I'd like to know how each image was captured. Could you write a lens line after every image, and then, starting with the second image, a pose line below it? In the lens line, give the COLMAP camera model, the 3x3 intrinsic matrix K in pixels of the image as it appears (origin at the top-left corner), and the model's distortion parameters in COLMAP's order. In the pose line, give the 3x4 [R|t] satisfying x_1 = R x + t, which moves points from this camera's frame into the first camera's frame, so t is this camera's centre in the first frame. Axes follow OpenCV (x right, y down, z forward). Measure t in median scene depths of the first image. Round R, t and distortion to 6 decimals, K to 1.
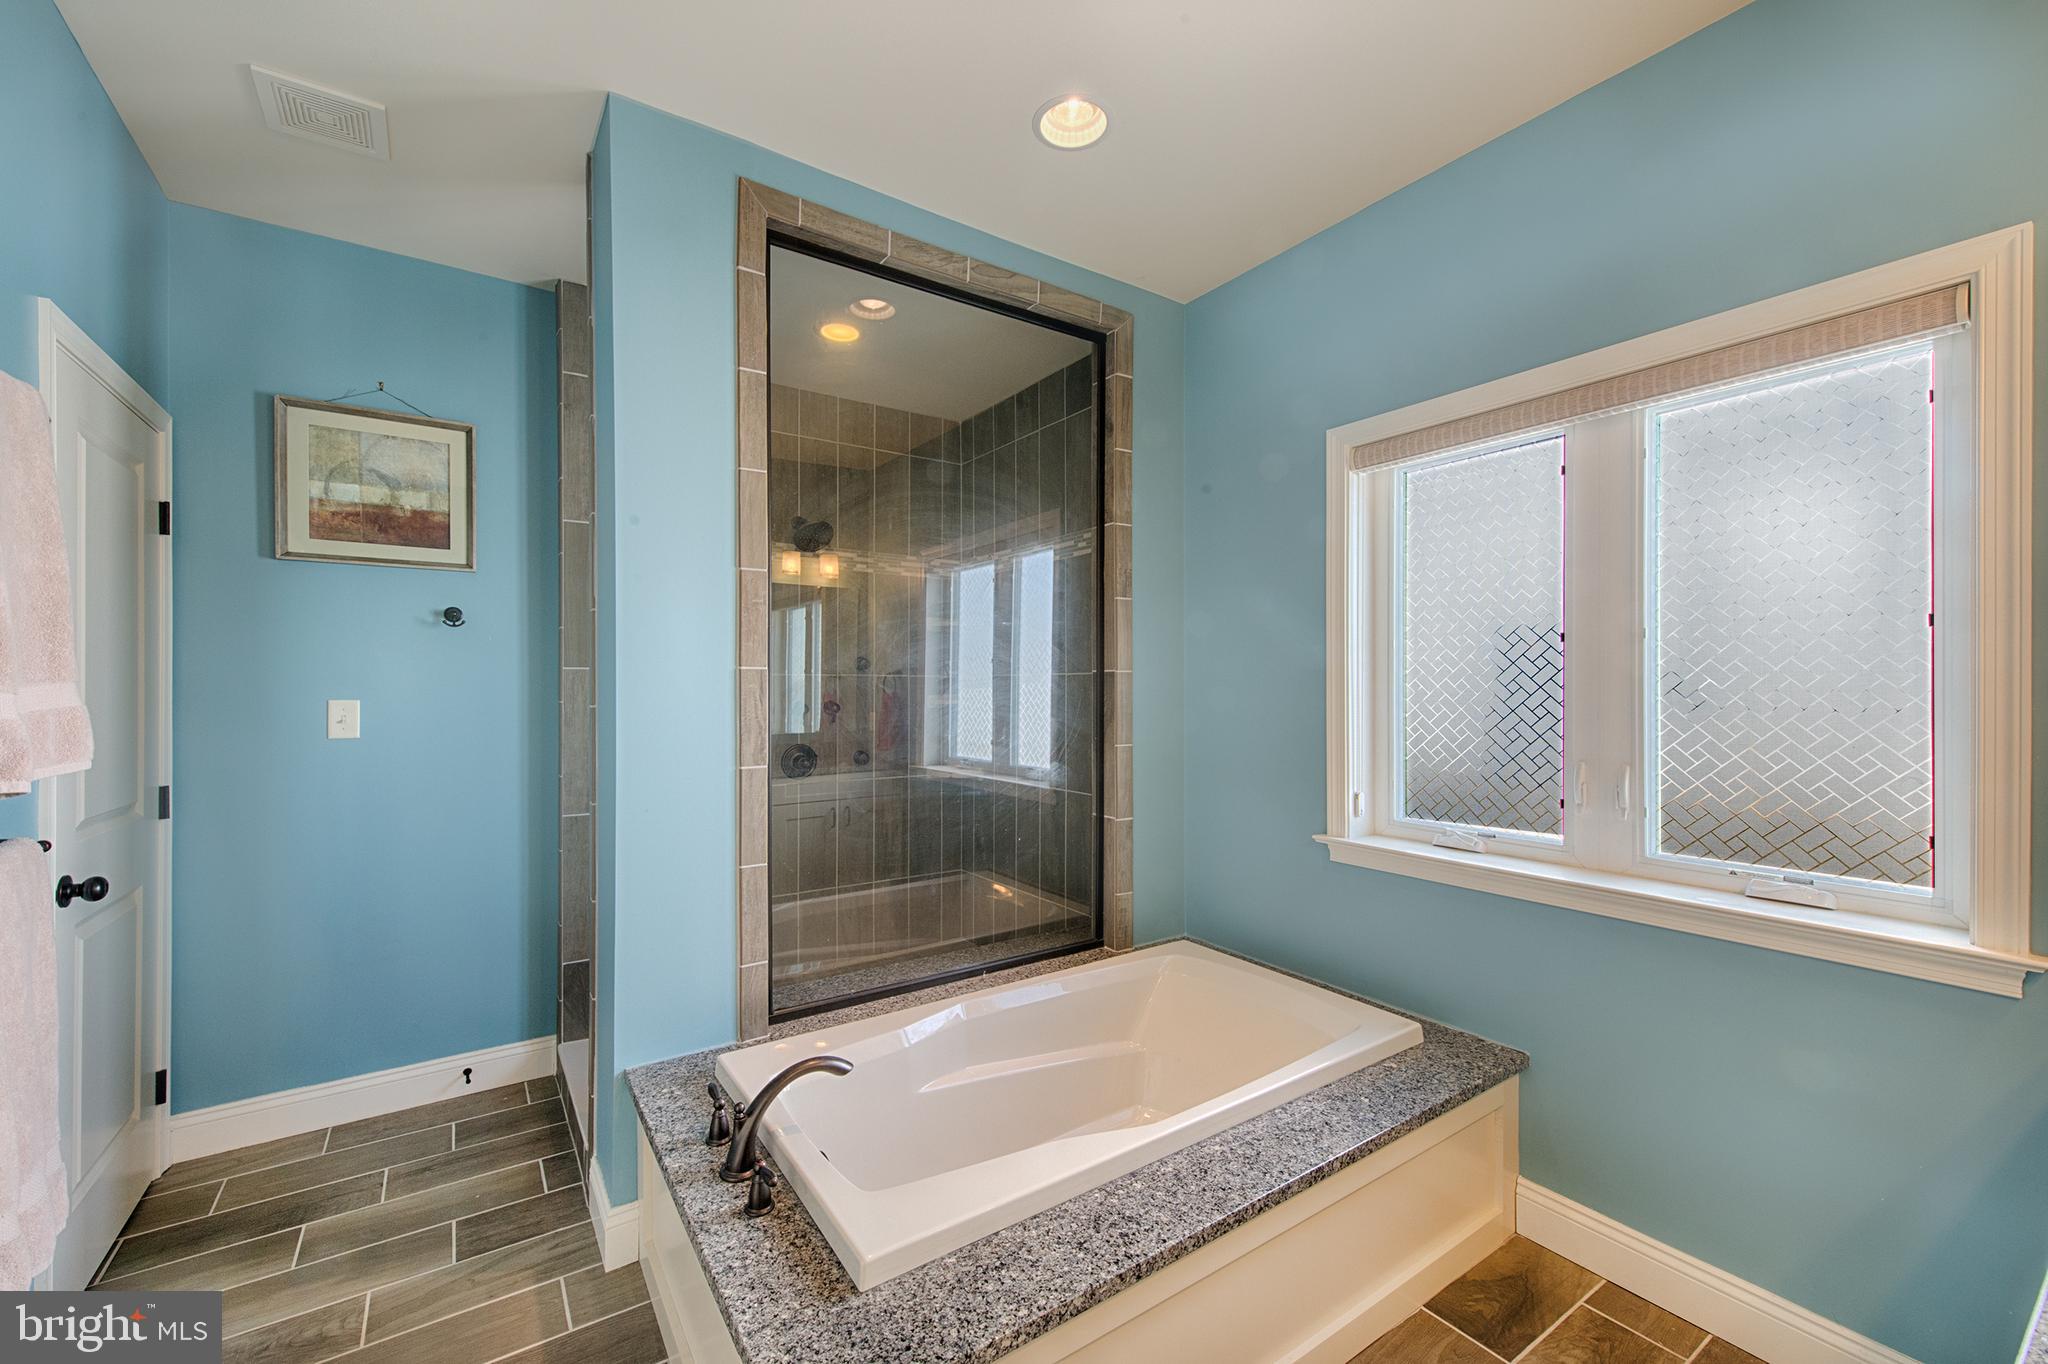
lens RADIAL K [[807.0, 0, 1021.5], [0, 807.0, 692.7], [0, 0, 1]] dist [-0.009340, -0.000460]
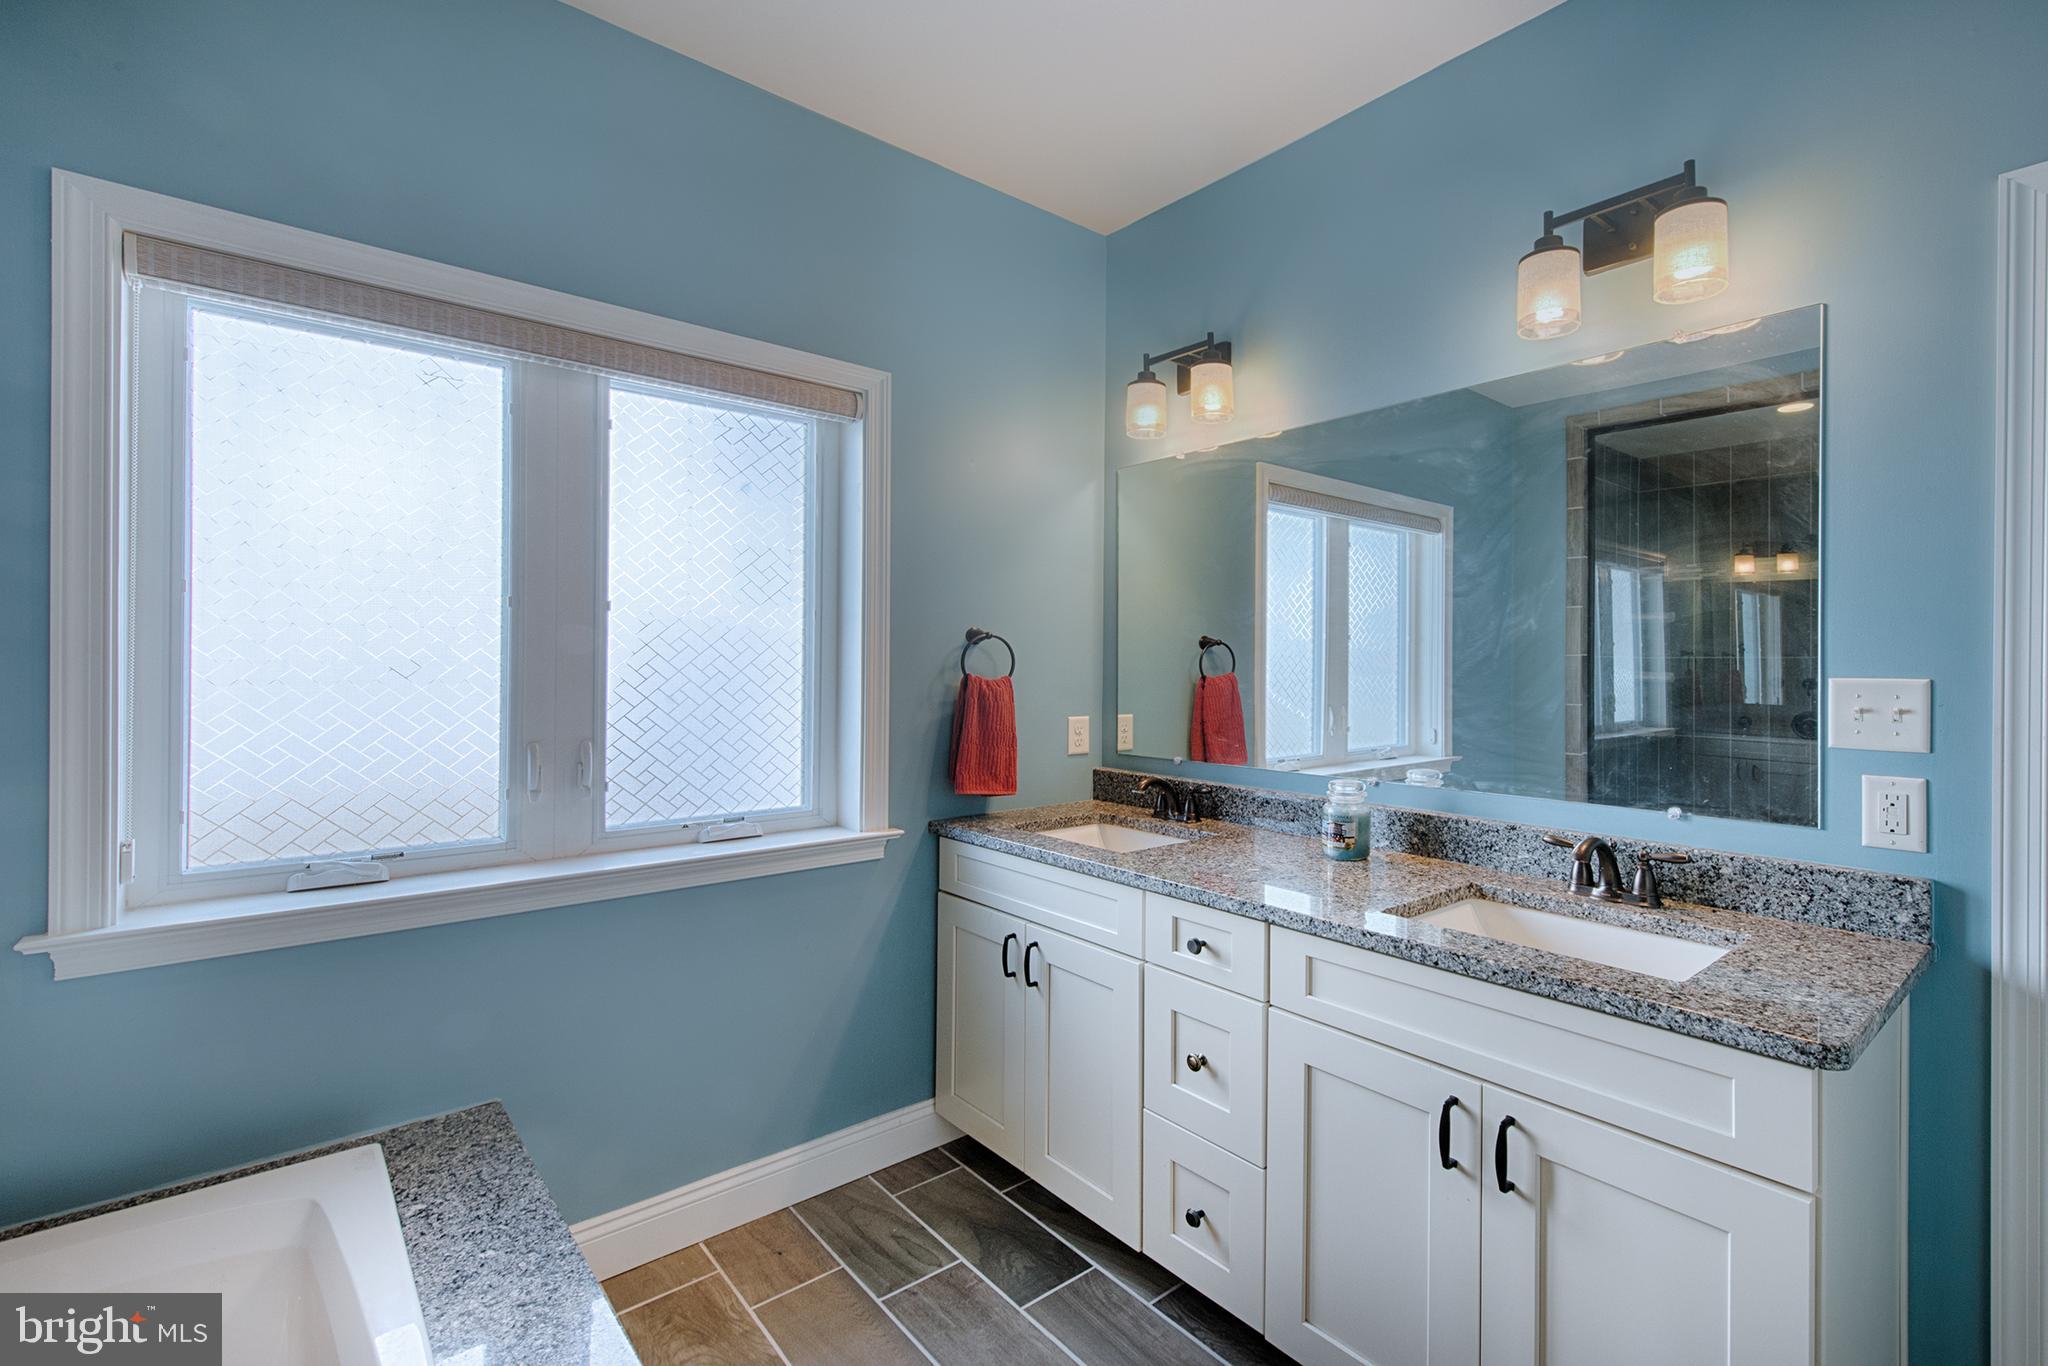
lens RADIAL K [[901.3, 0, 1022.5], [0, 901.3, 662.9], [0, 0, 1]] dist [-0.000203, 0.000024]
pose [[-0.092717, -0.003546, 0.995686, -0.353867], [-0.003987, 0.999987, 0.003190, -0.008146], [-0.995685, -0.003674, -0.092730, 0.557247]]
